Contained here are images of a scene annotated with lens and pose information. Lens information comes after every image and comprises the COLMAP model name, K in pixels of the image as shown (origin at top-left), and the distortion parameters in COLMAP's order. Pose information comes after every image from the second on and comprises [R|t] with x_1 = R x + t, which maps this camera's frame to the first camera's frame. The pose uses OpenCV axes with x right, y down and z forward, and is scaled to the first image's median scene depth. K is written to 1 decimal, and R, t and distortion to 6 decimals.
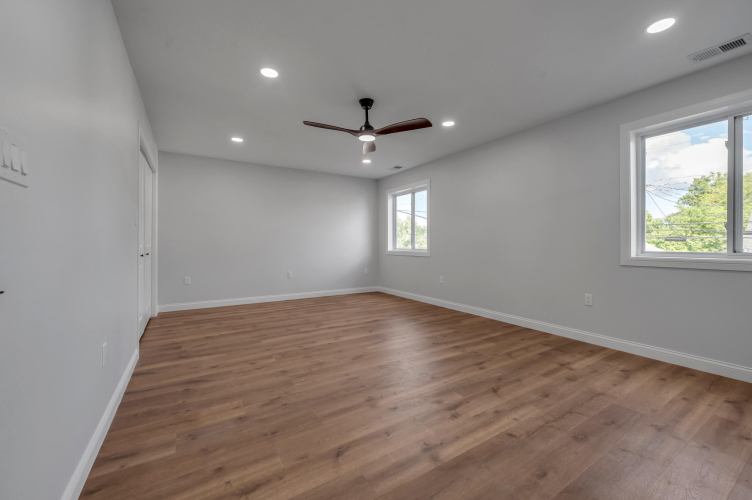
lens RADIAL K [[308.3, 0, 379.2], [0, 308.3, 246.9], [0, 0, 1]] dist [-0.002480, -0.000153]
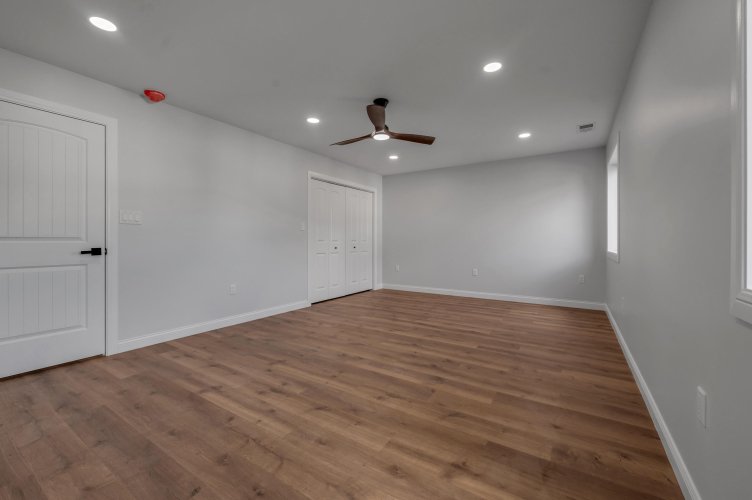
lens RADIAL K [[308.3, 0, 376.3], [0, 308.3, 247.1], [0, 0, 1]] dist [-0.002480, -0.000153]
pose [[0.413197, 0.019267, -0.910438, 1.217187], [-0.009004, 0.999814, 0.017072, -0.012516], [0.910597, 0.001144, 0.413293, 0.767487]]
